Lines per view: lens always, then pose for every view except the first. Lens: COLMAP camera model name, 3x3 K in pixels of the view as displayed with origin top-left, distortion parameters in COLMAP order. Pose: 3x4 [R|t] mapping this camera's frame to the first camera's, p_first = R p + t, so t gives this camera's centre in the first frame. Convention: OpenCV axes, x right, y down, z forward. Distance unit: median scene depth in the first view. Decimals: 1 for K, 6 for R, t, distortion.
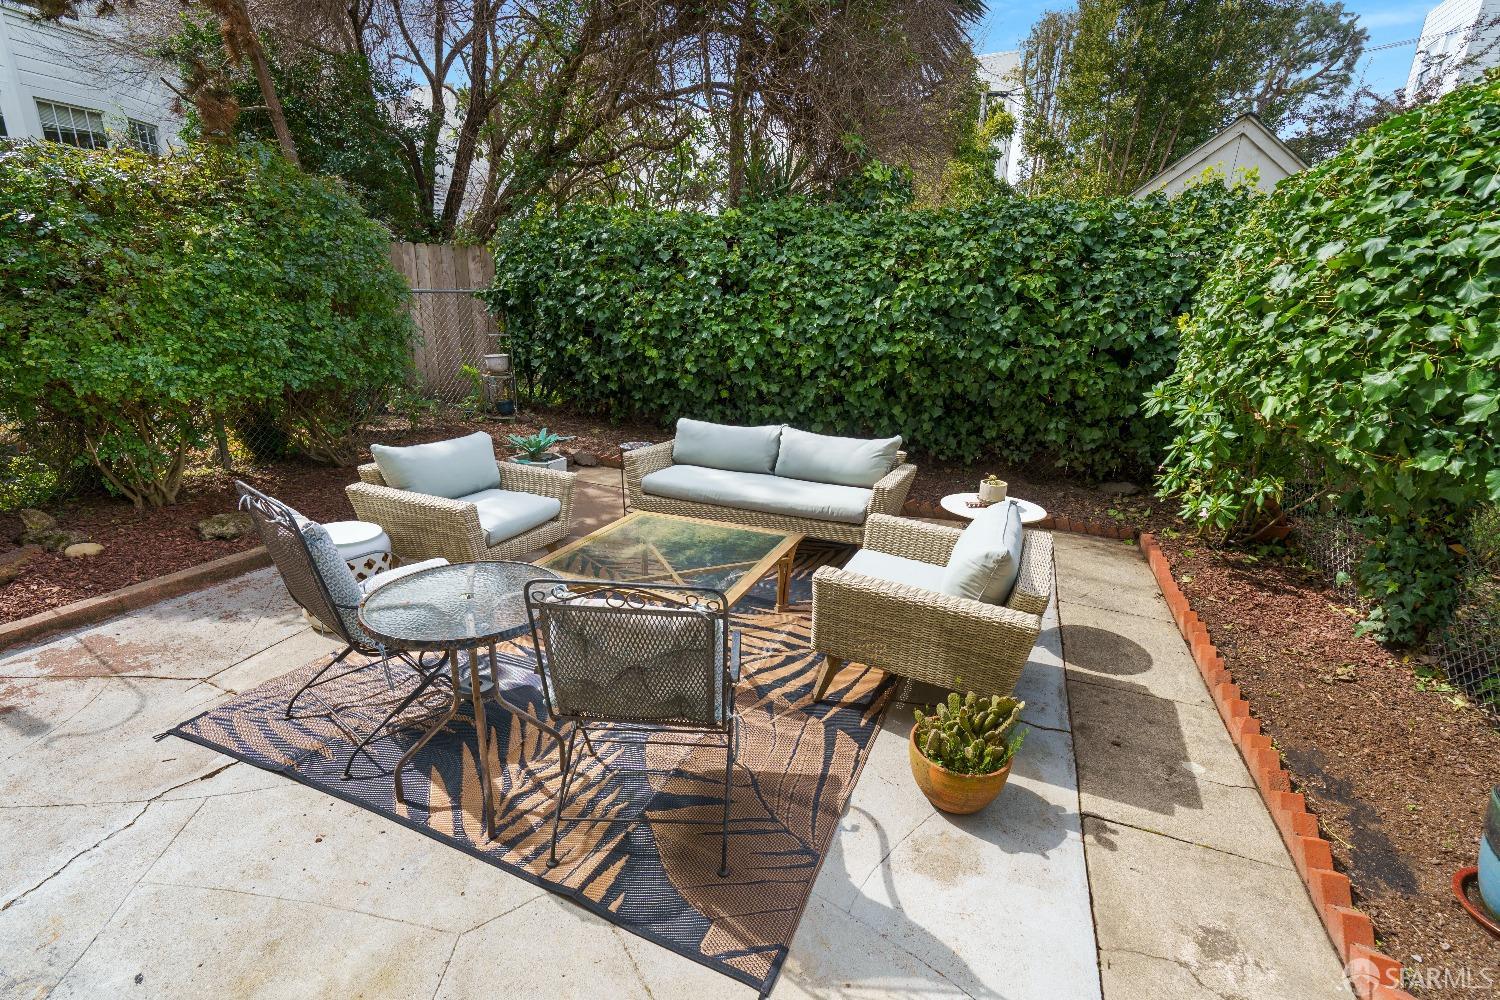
lens RADIAL K [[673.1, 0, 754.2], [0, 673.1, 496.4], [0, 0, 1]] dist [-0.003046, 0.000312]
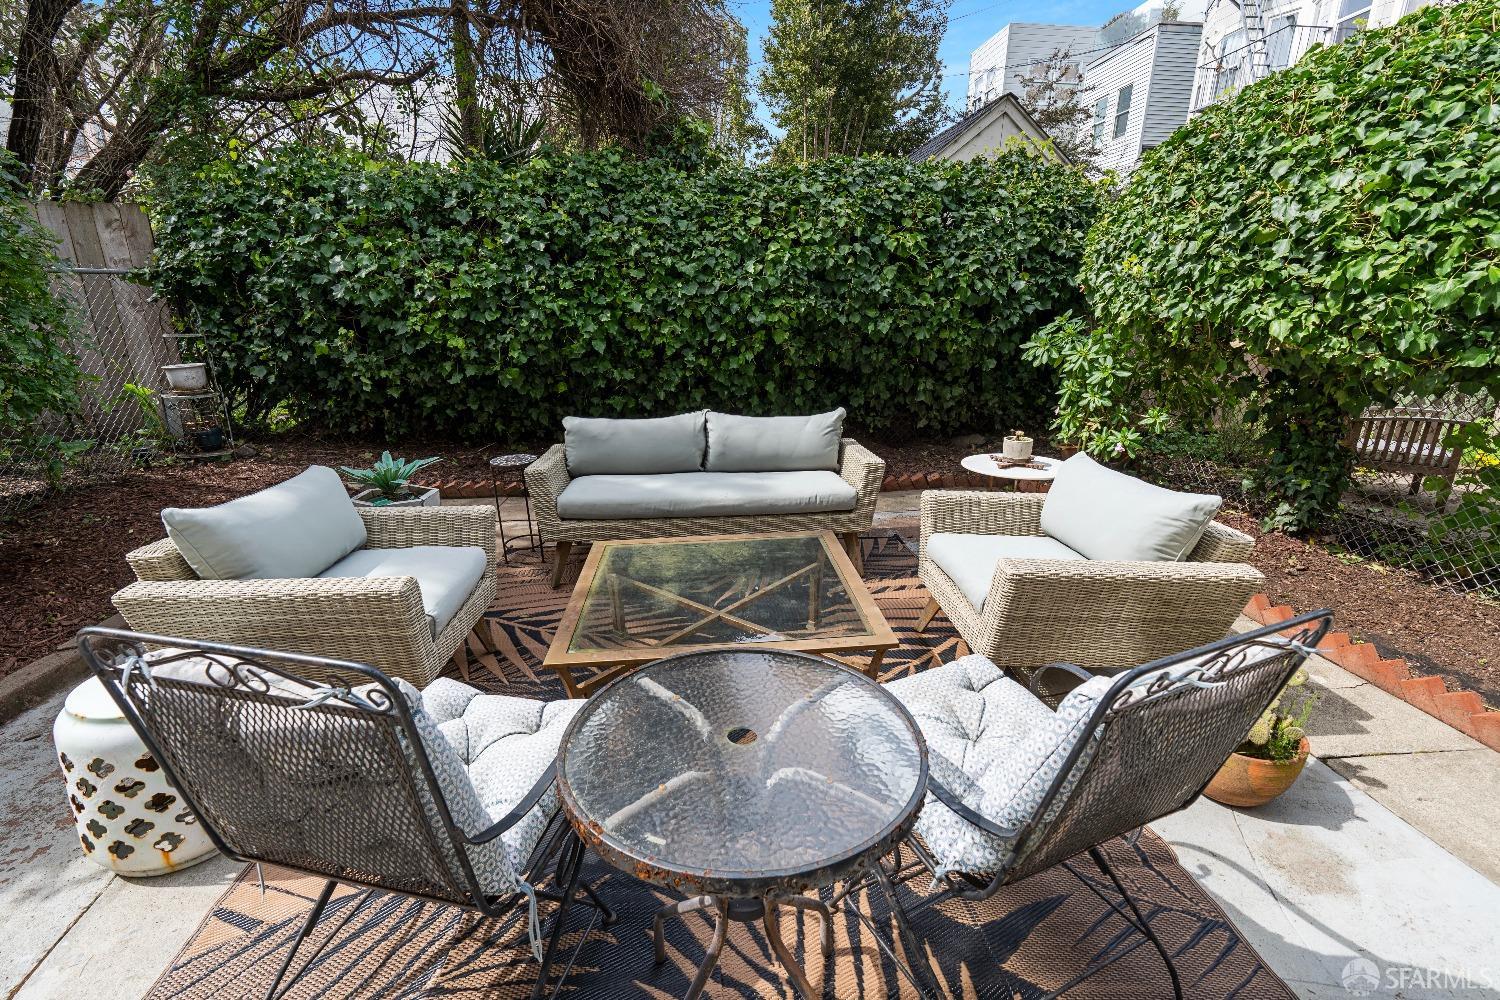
lens RADIAL K [[681.6, 0, 784.8], [0, 681.6, 497.0], [0, 0, 1]] dist [-0.004537, 0.000543]
pose [[0.894805, -0.158939, 0.417209, -0.196010], [0.154405, 0.986989, 0.044842, -0.019256], [-0.418908, 0.024294, 0.907704, 0.162723]]
